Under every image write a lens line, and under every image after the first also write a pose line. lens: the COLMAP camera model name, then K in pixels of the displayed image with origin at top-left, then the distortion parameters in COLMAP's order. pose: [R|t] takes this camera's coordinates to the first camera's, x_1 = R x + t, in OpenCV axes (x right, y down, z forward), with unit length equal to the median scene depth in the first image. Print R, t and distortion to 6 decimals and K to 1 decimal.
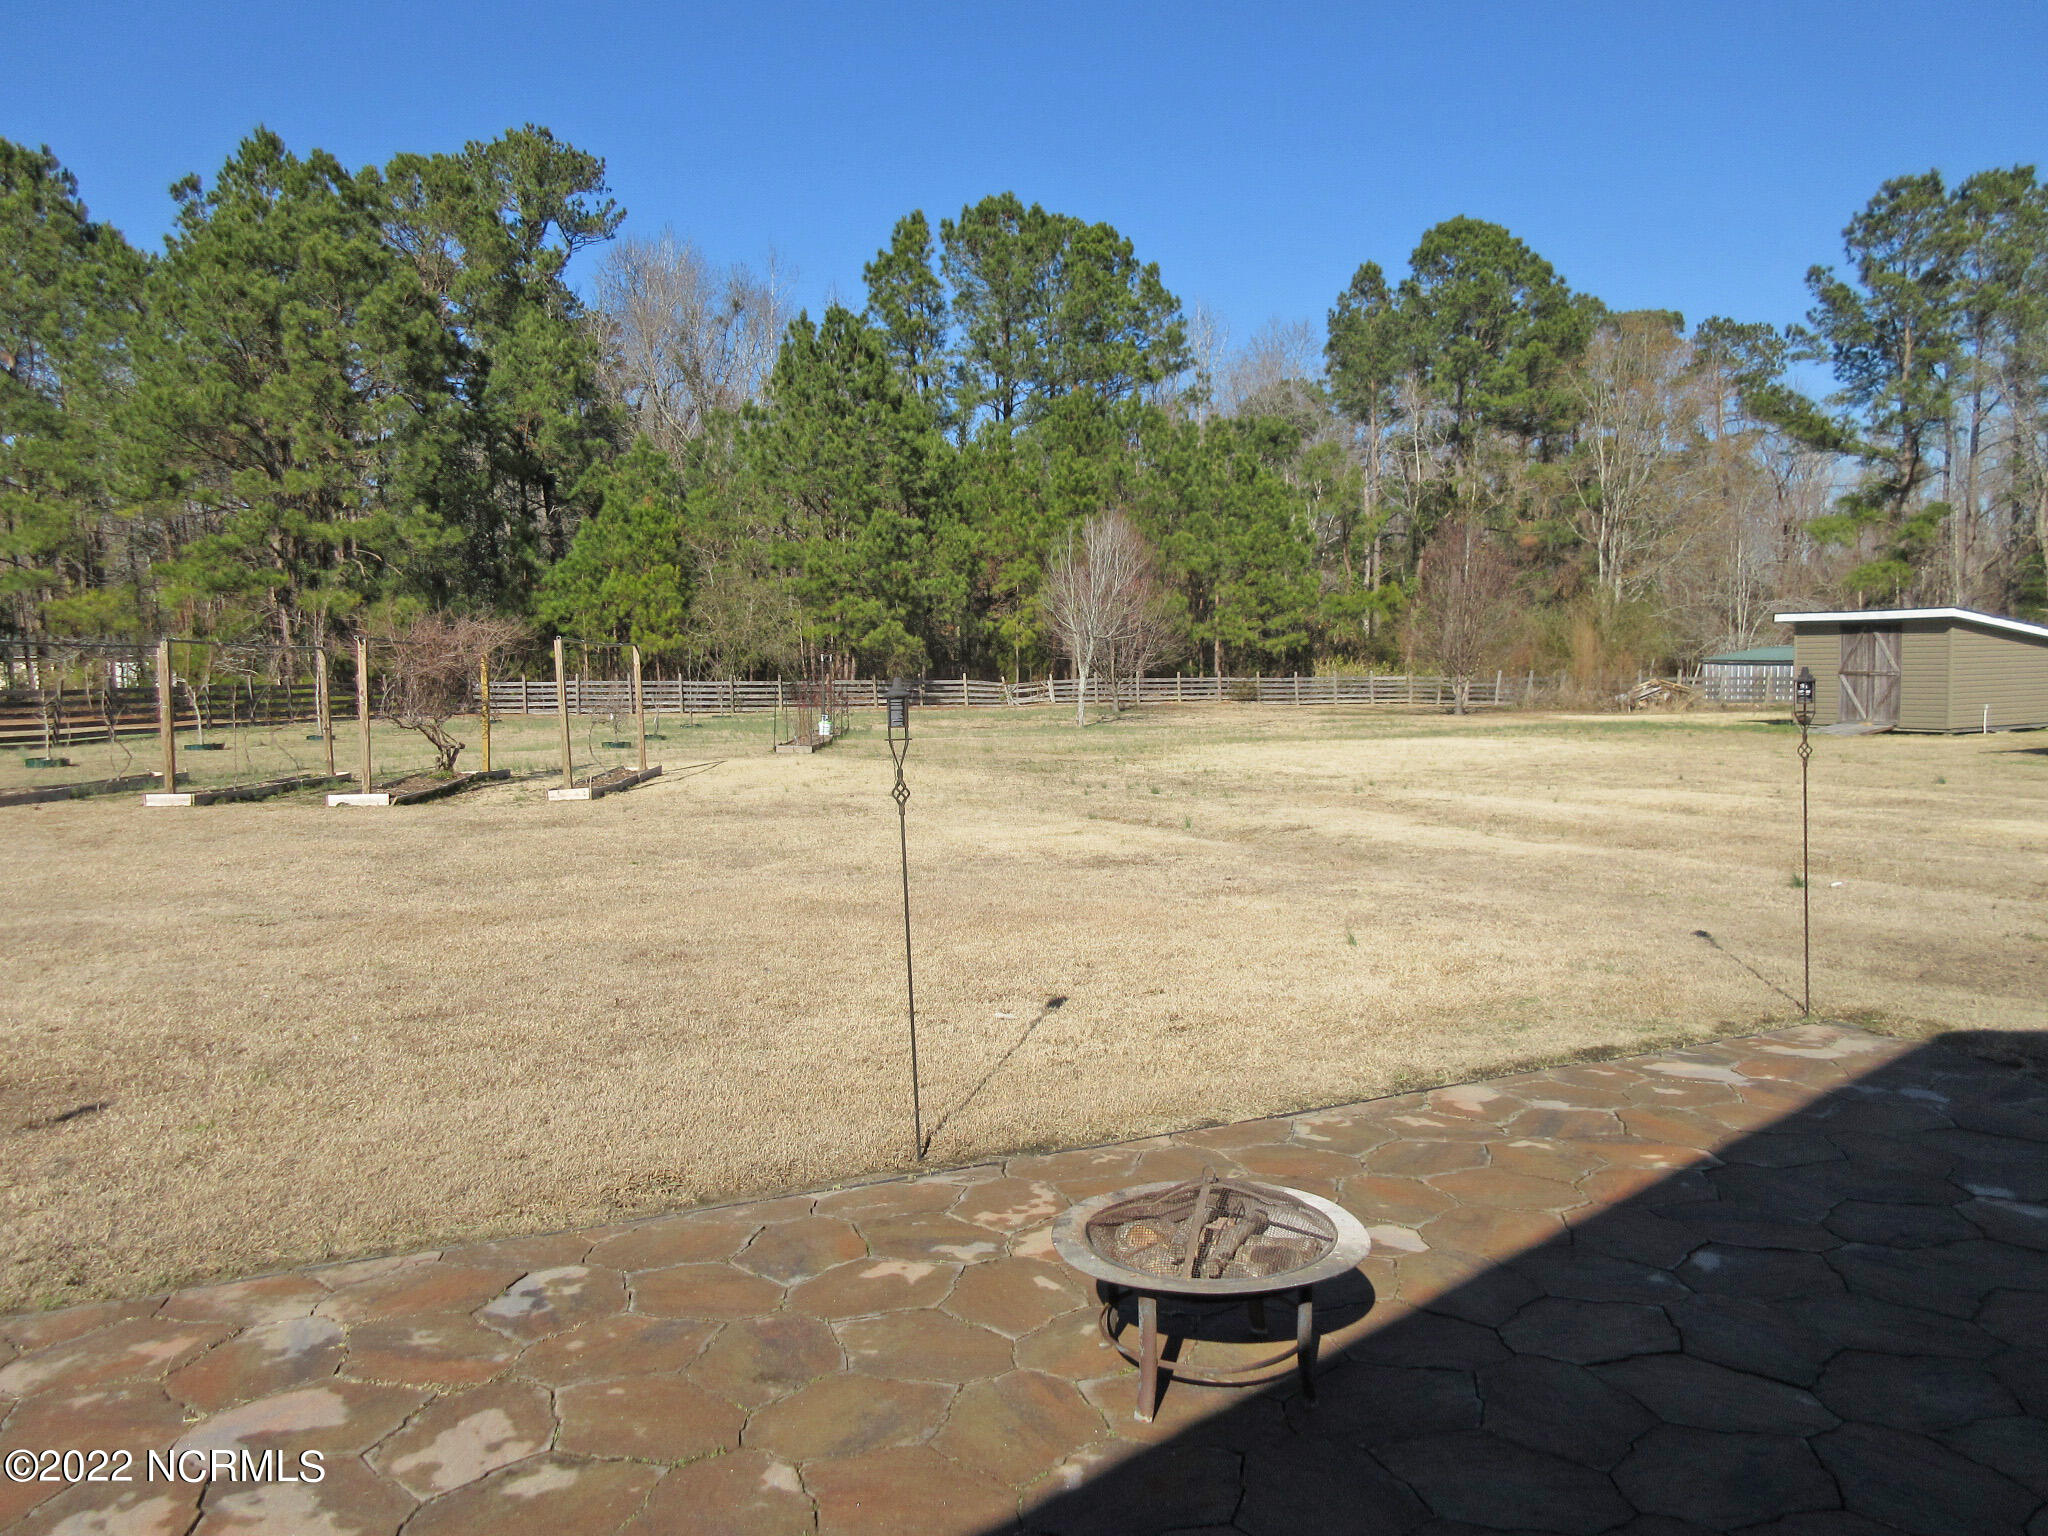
lens RADIAL K [[1547.4, 0, 1028.5], [0, 1547.4, 744.1], [0, 0, 1]] dist [0.009703, 0.008282]
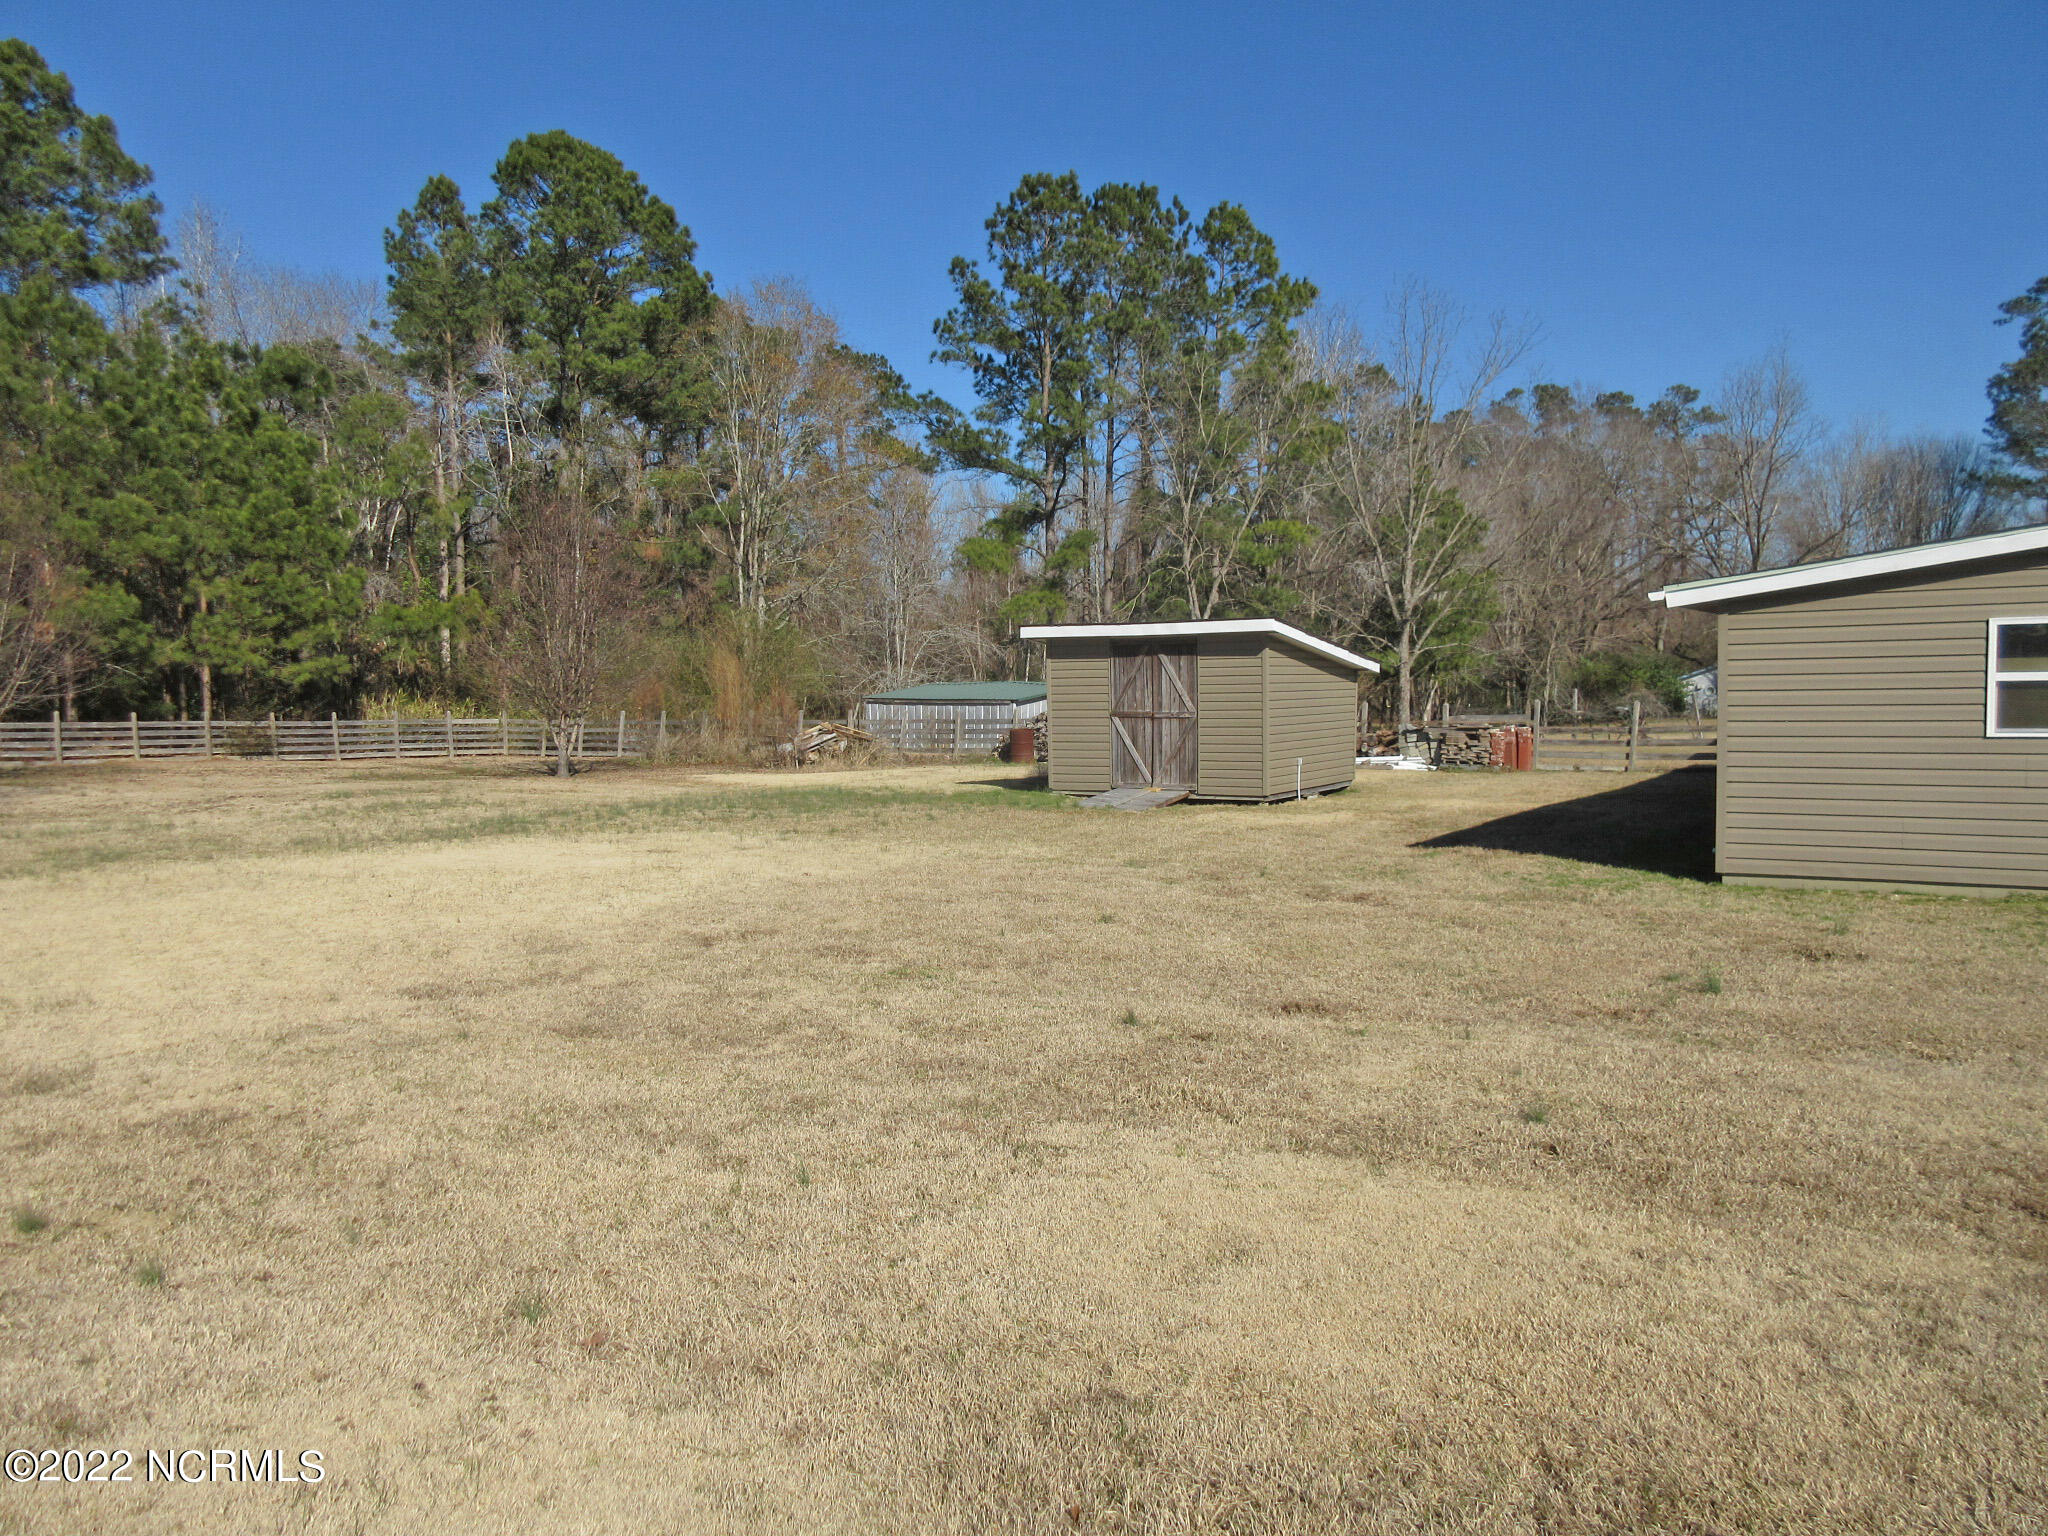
lens RADIAL K [[1547.4, 0, 1012.9], [0, 1547.4, 755.4], [0, 0, 1]] dist [0.009703, 0.008282]
pose [[0.856683, -0.013777, 0.515659, 0.079619], [0.023917, 0.999629, -0.013028, -0.011803], [-0.515288, 0.023494, 0.856695, 0.259560]]
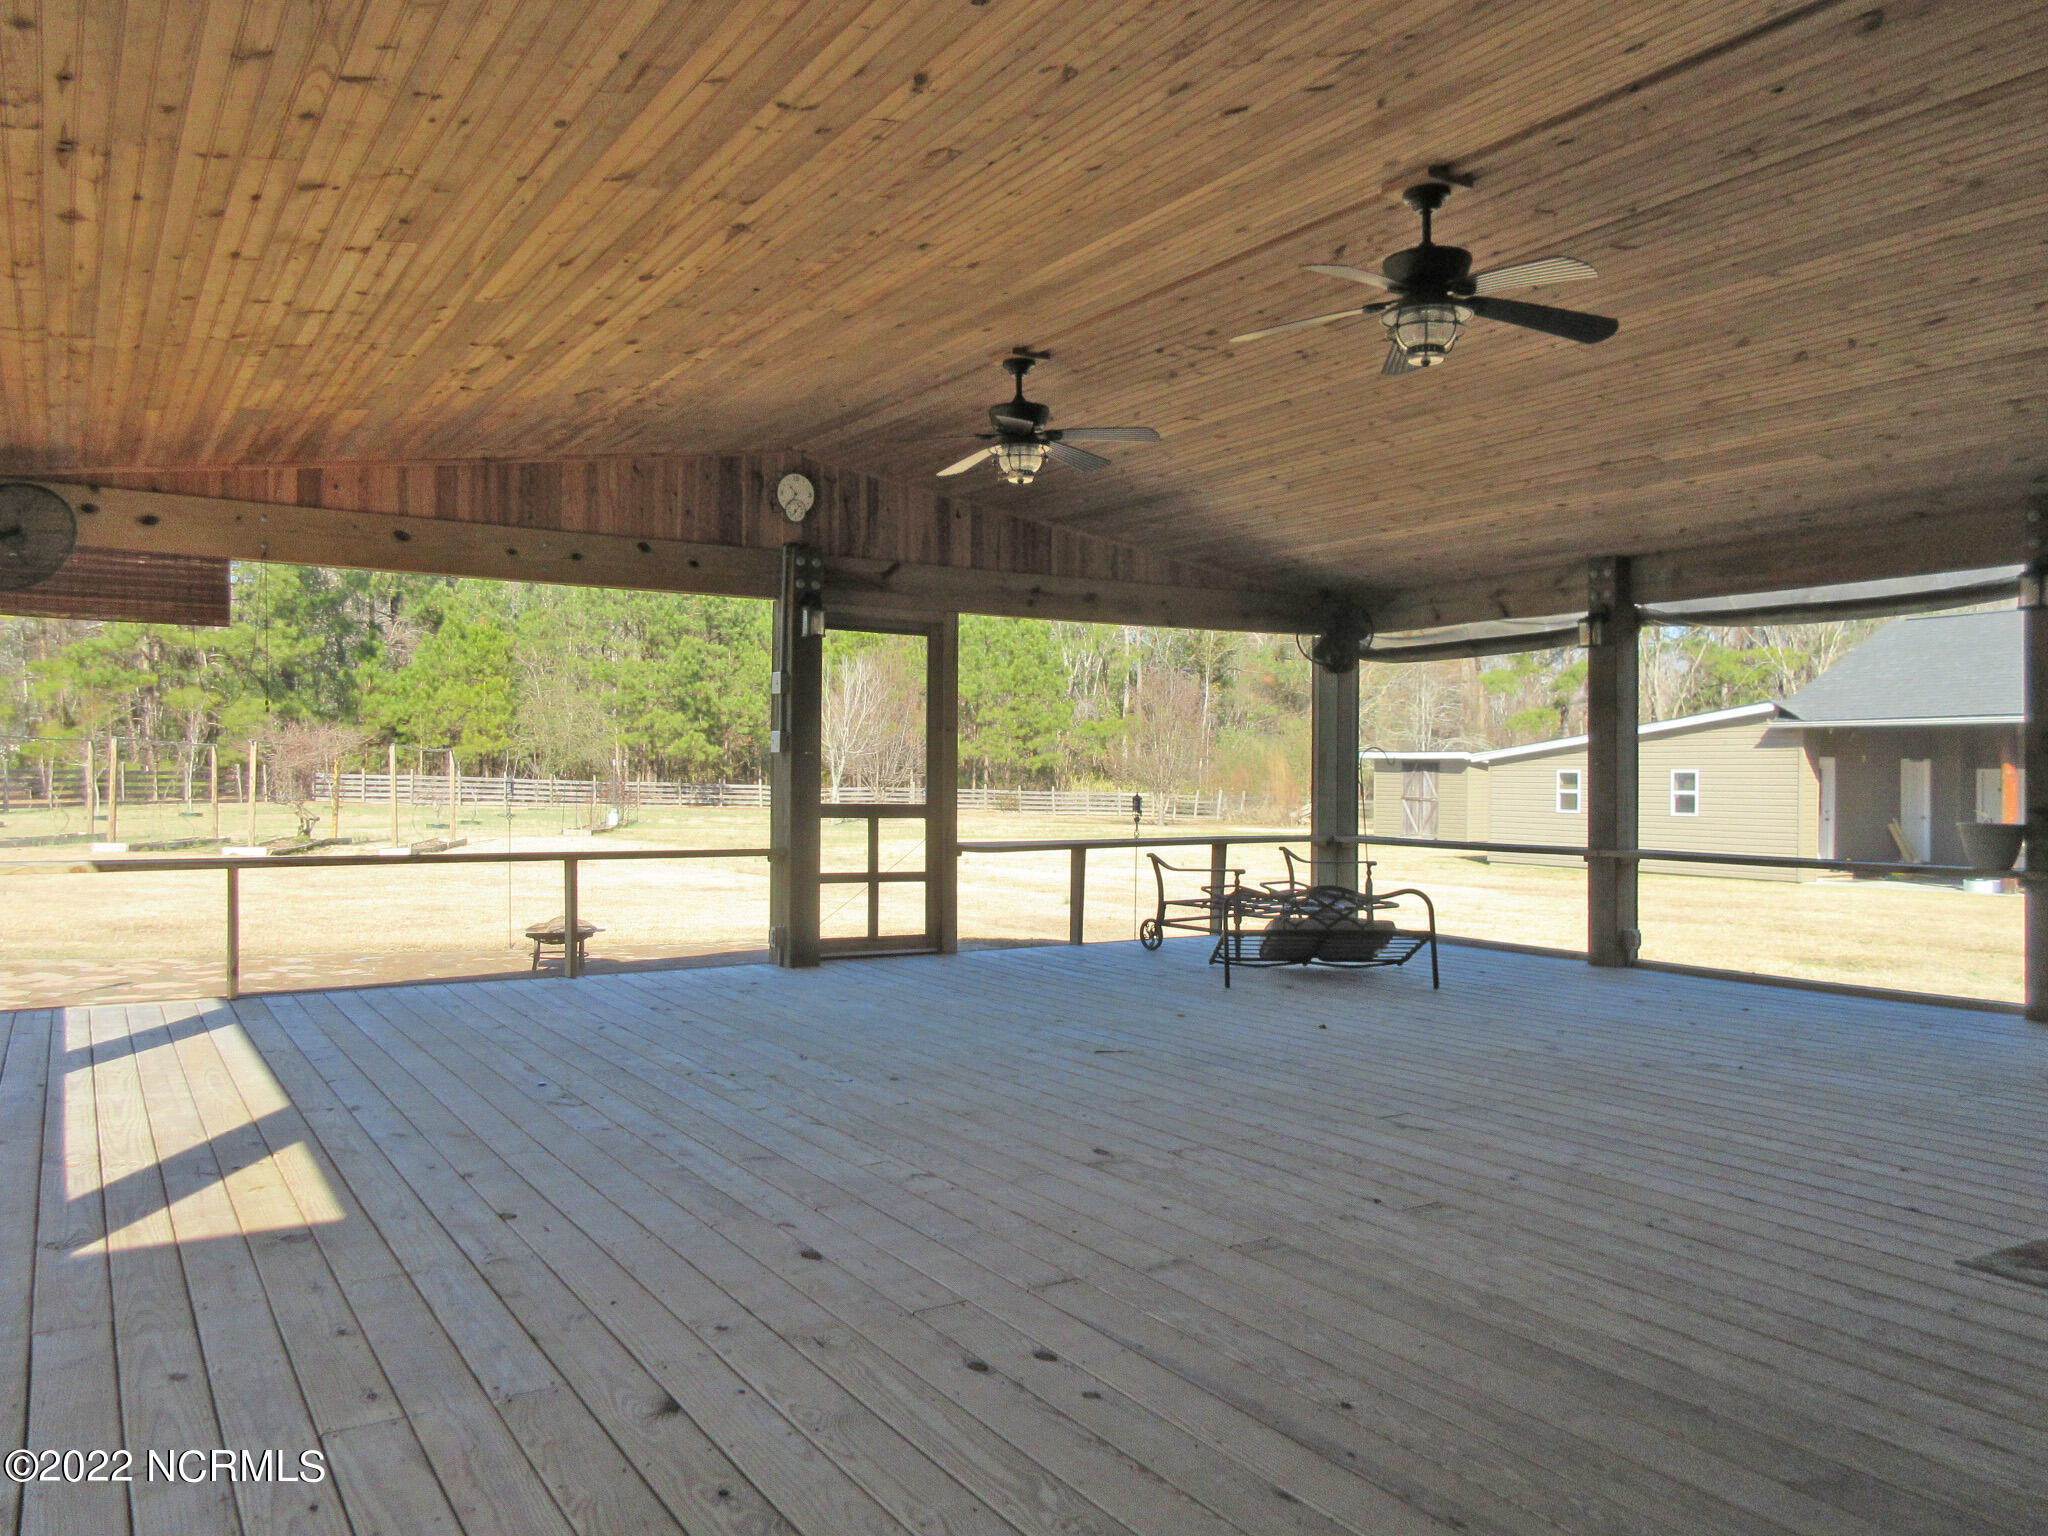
lens RADIAL K [[1547.4, 0, 1032.6], [0, 1547.4, 755.9], [0, 0, 1]] dist [0.009703, 0.008282]
pose [[0.995071, 0.031777, 0.093935, 0.050793], [-0.025707, 0.997545, -0.065135, 0.006695], [-0.095774, 0.062399, 0.993445, -0.161987]]
